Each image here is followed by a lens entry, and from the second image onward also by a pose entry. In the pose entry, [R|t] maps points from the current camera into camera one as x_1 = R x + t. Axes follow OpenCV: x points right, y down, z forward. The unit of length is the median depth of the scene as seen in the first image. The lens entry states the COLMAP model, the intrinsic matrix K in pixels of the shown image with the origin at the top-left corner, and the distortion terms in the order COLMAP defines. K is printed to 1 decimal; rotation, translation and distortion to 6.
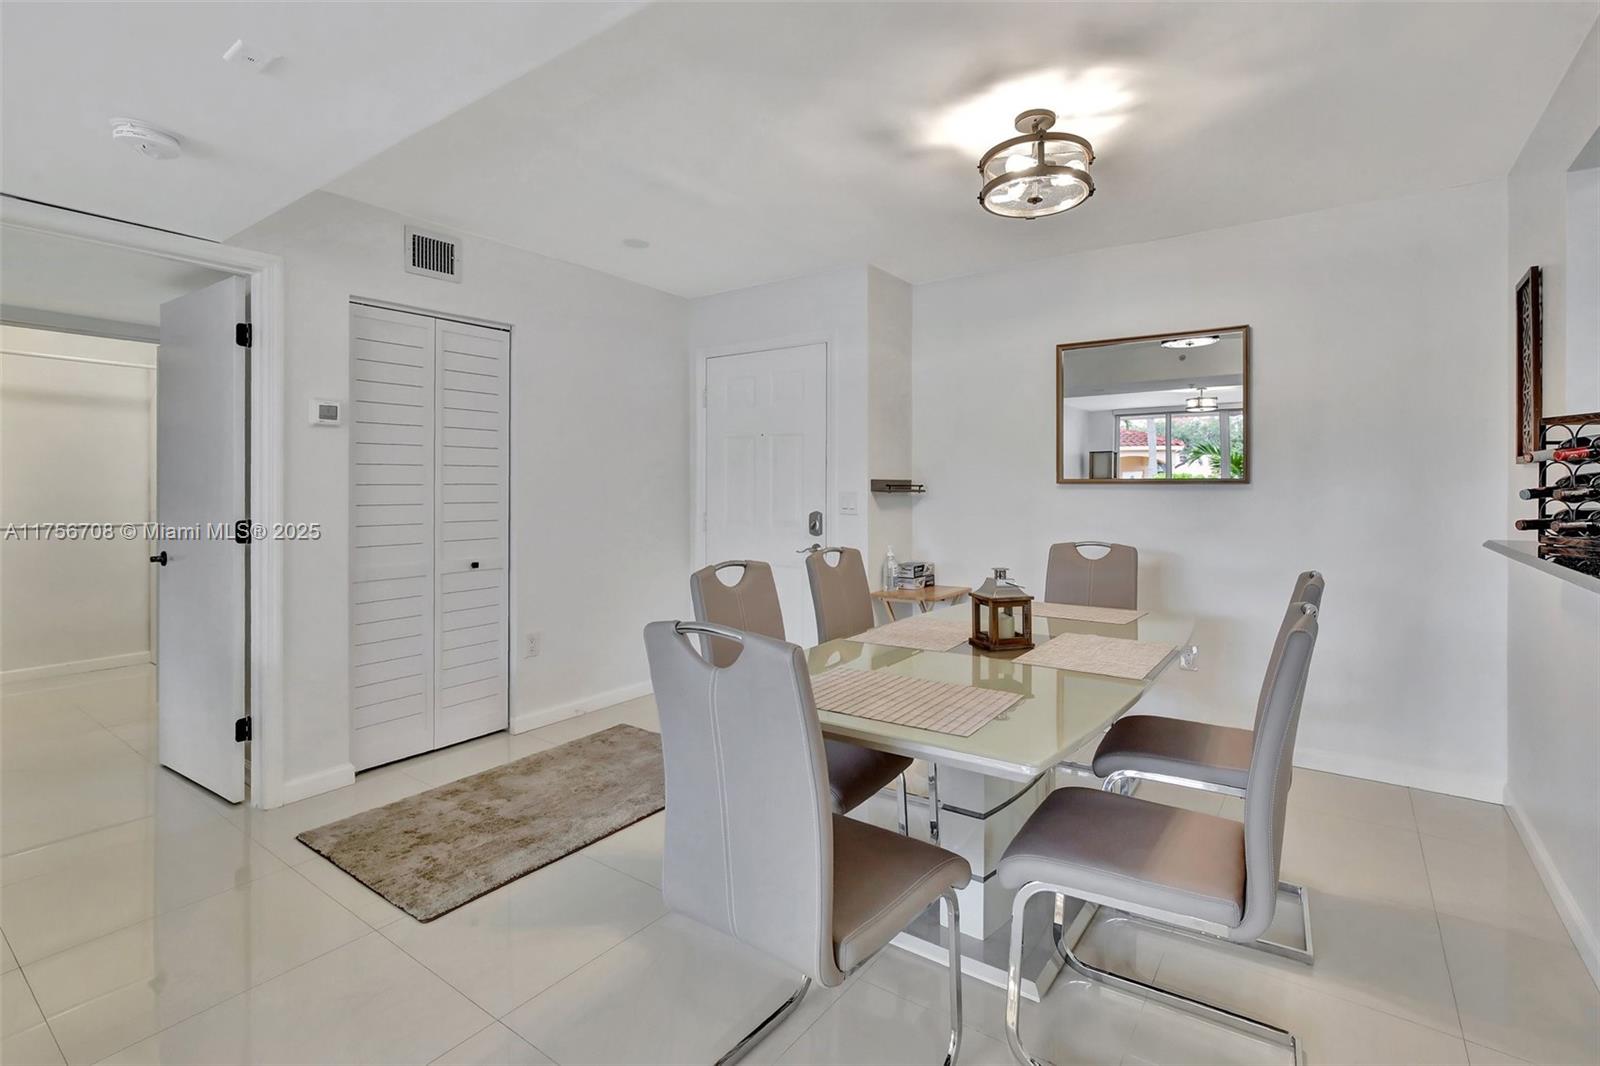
lens RADIAL K [[753.4, 0, 801.6], [0, 753.4, 485.7], [0, 0, 1]] dist [-0.003605, -0.000267]
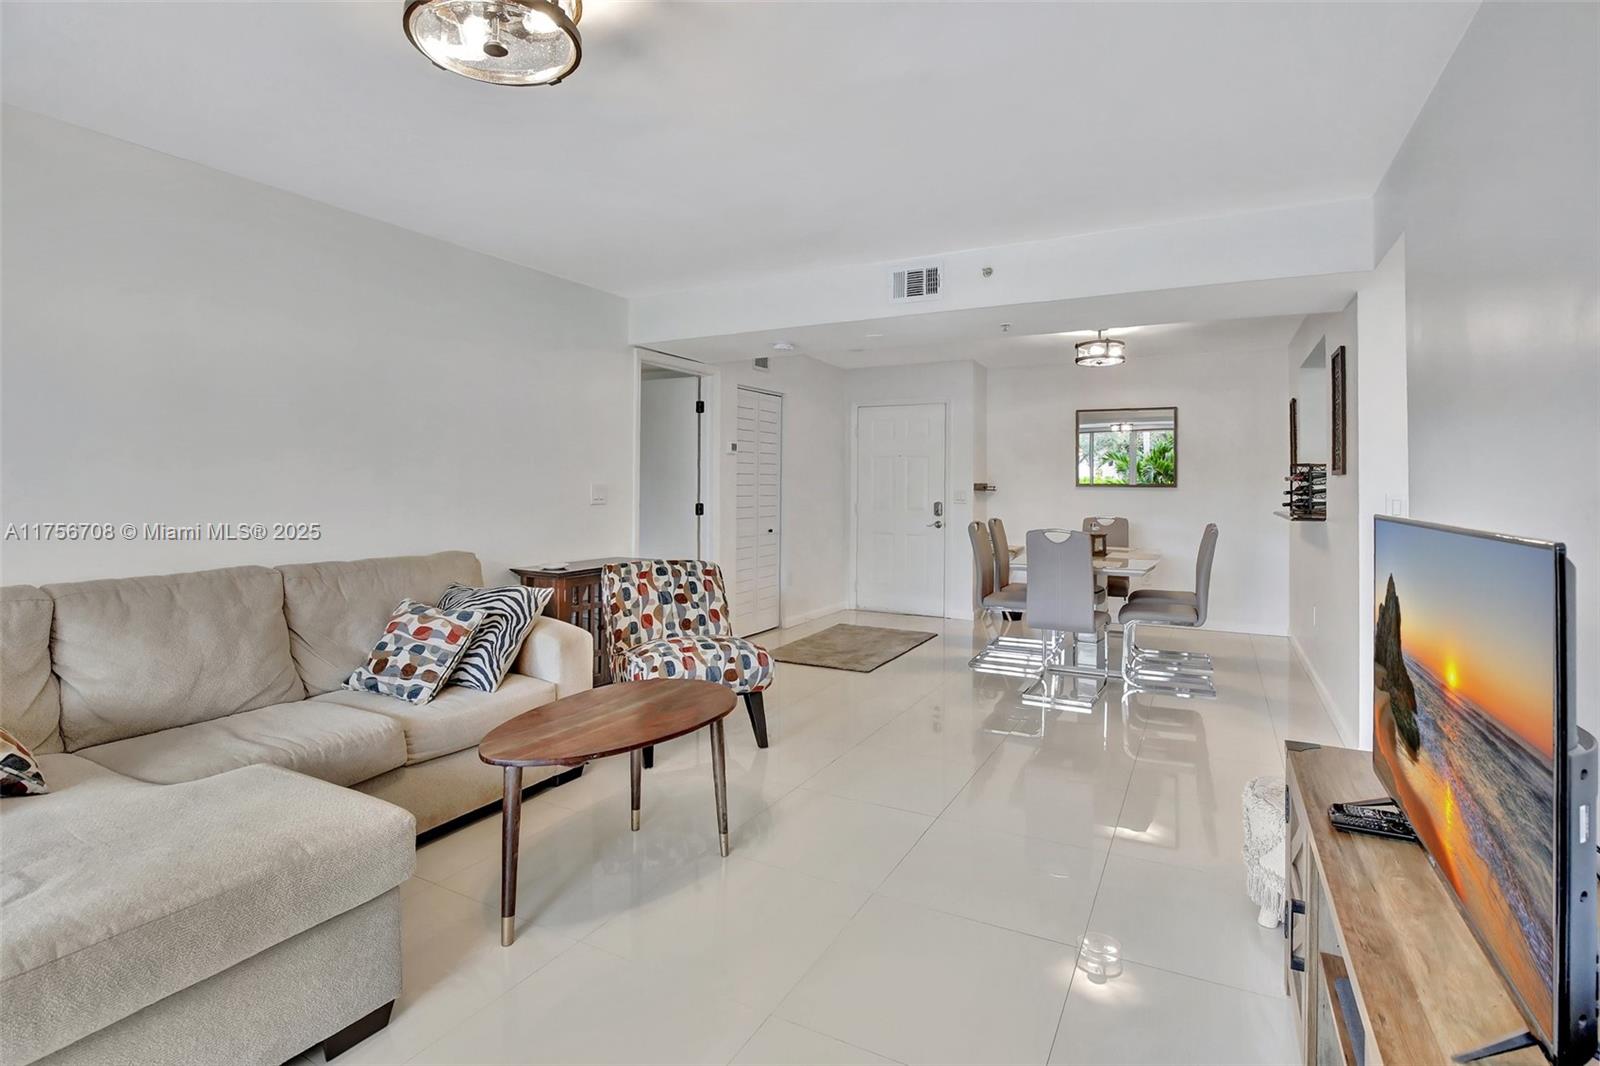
lens RADIAL K [[789.9, 0, 795.6], [0, 789.9, 472.0], [0, 0, 1]] dist [-0.001576, -0.000300]
pose [[0.991704, 0.010108, 0.128144, -0.697647], [-0.008070, 0.999833, -0.016408, -0.002081], [-0.128289, 0.015237, 0.991620, -0.961449]]
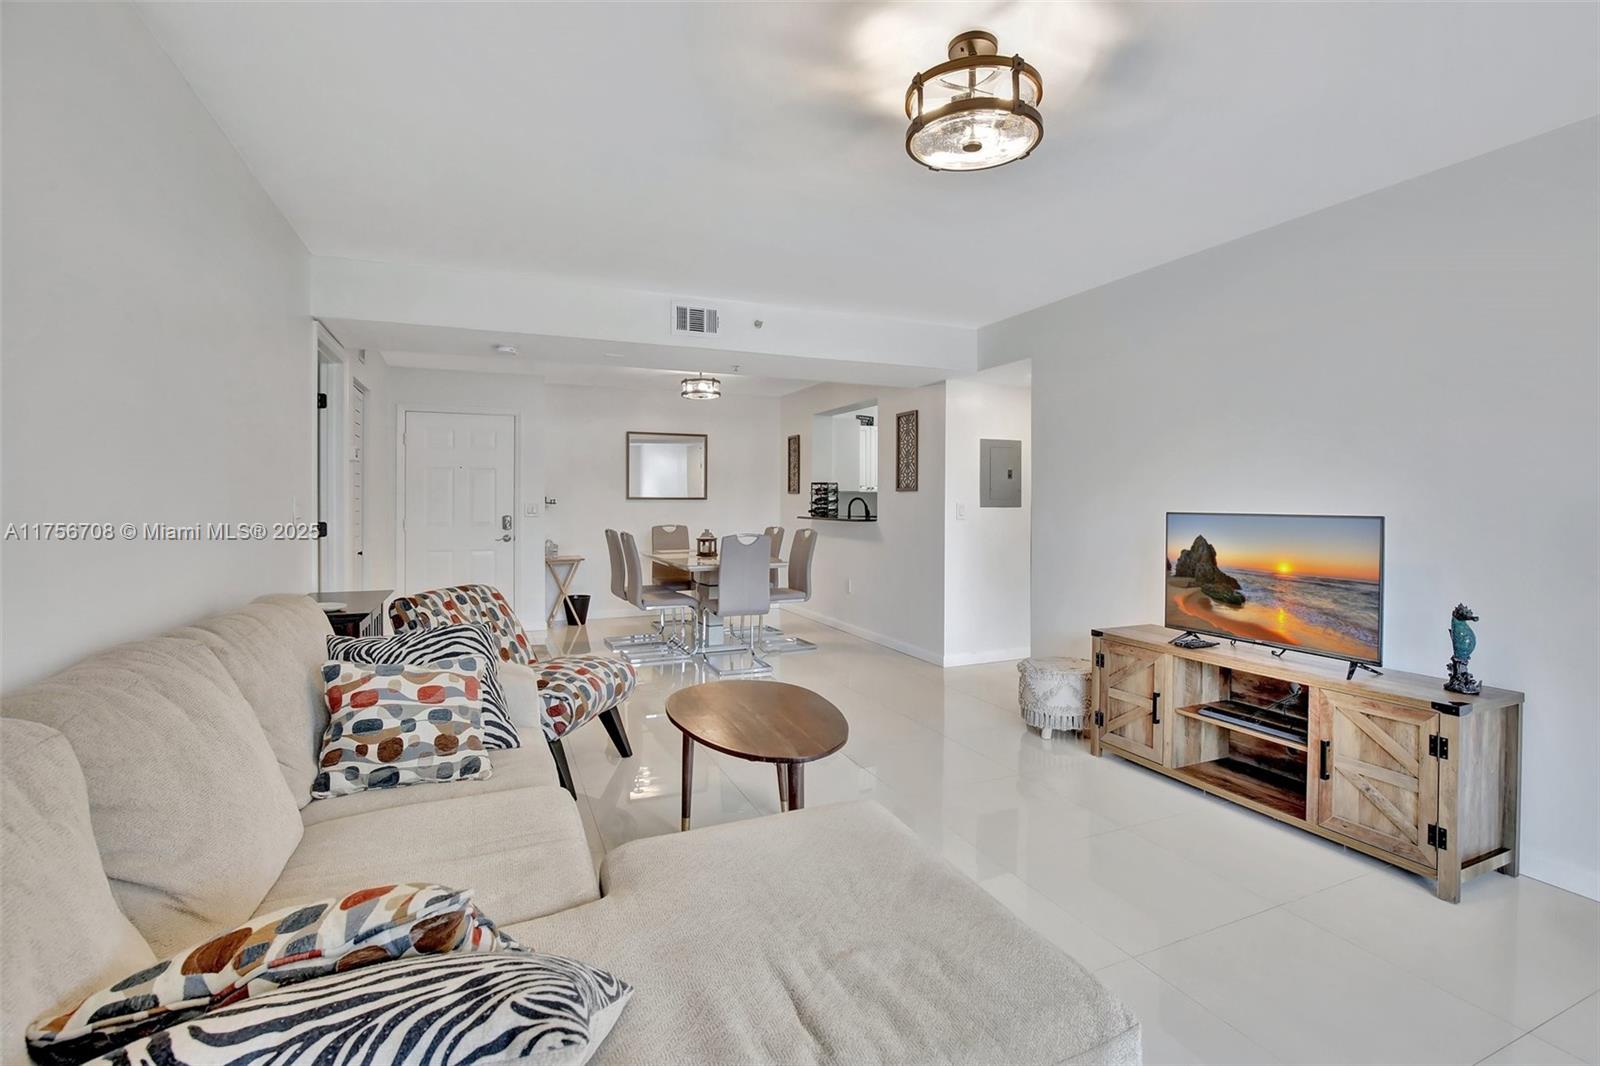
lens RADIAL K [[759.8, 0, 822.6], [0, 759.8, 498.4], [0, 0, 1]] dist [-0.004359, -0.000633]
pose [[0.501798, 0.004552, 0.864973, -1.445093], [-0.001534, 0.999989, -0.004372, 0.002592], [-0.864983, 0.000867, 0.501800, -0.614643]]
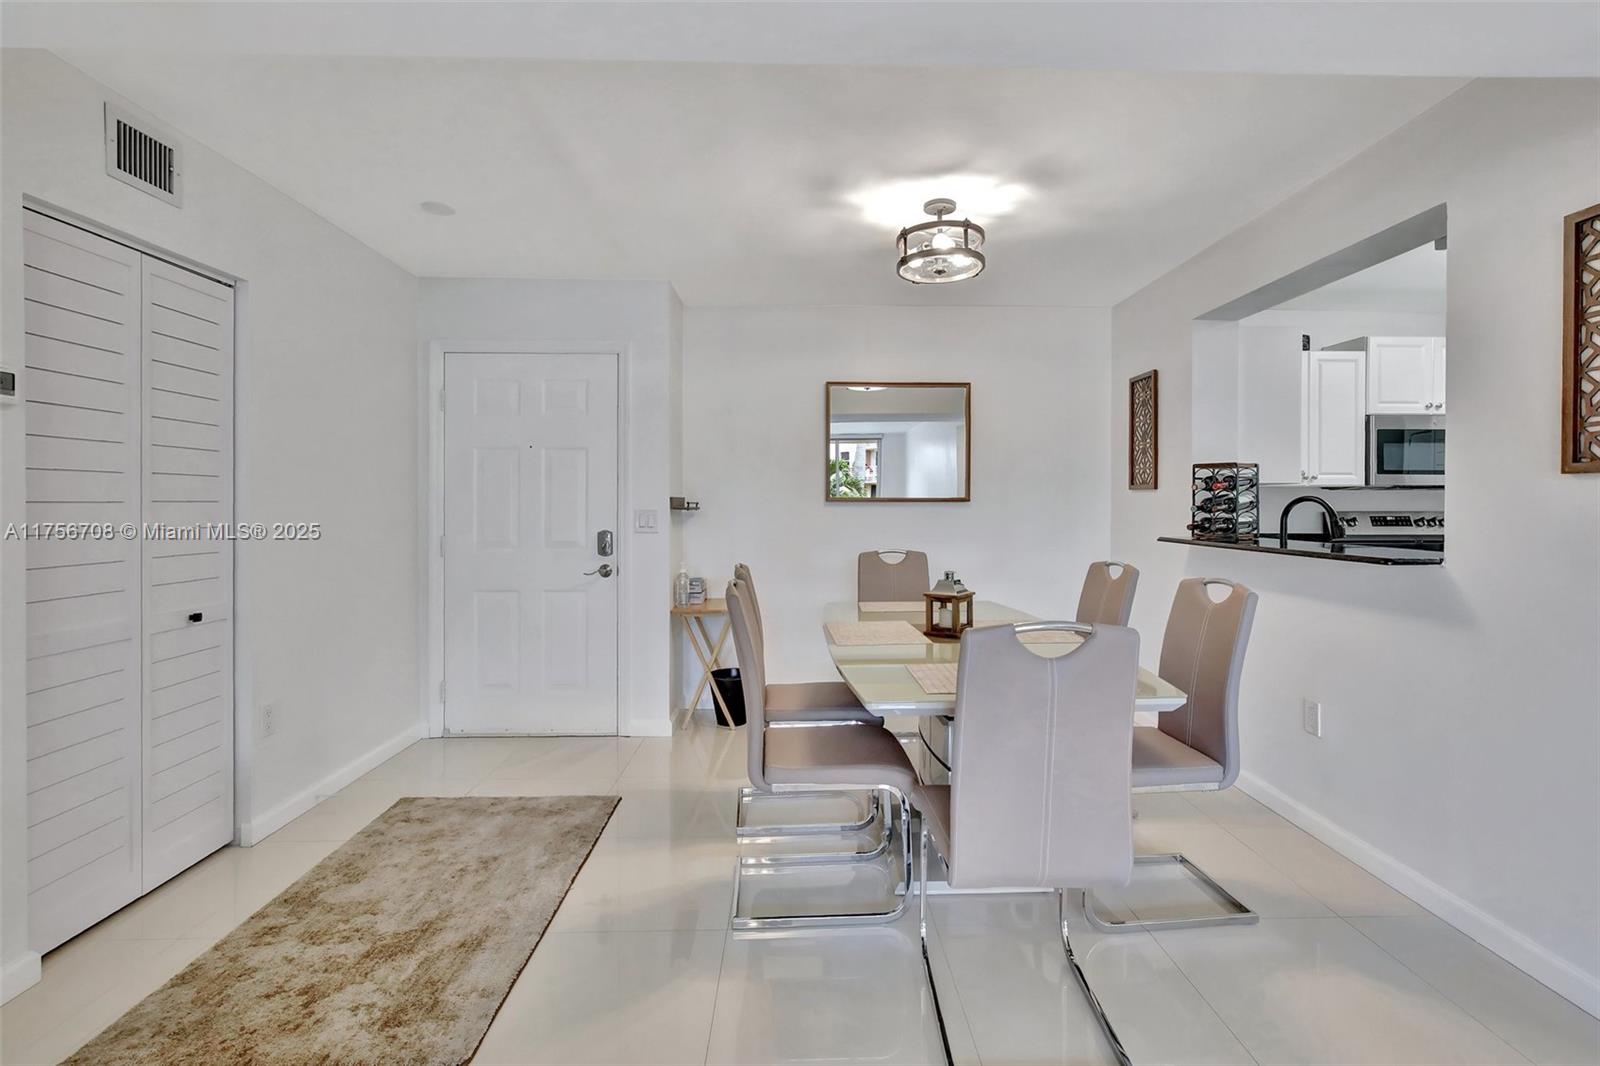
lens RADIAL K [[745.5, 0, 827.3], [0, 745.5, 509.9], [0, 0, 1]] dist [-0.003707, -0.000556]
pose [[0.787217, -0.004269, 0.616661, -0.448509], [-0.001642, 0.999958, 0.009019, -0.000950], [-0.616674, -0.008113, 0.787177, 0.111819]]
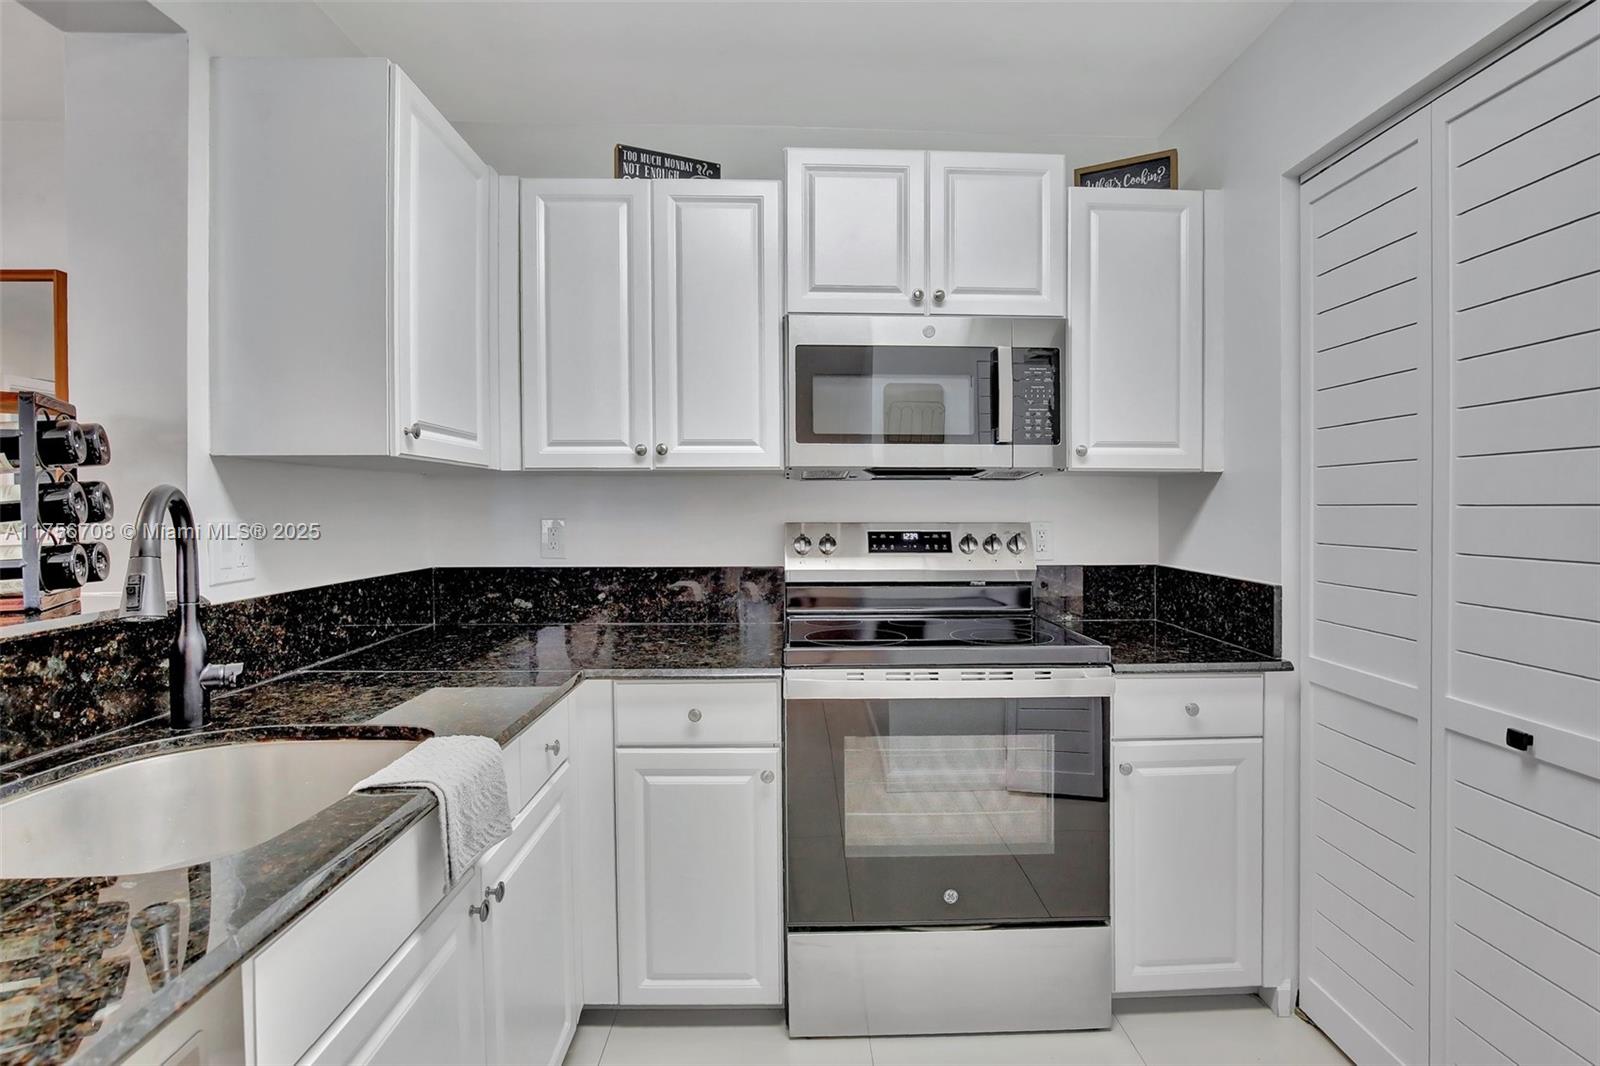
lens RADIAL K [[759.8, 0, 822.6], [0, 759.8, 498.4], [0, 0, 1]] dist [-0.004359, -0.000633]
pose [[0.785924, 0.002383, 0.618319, 0.760850], [0.002380, 0.999974, -0.006878, -0.004566], [-0.618319, 0.006877, 0.785897, 0.048625]]
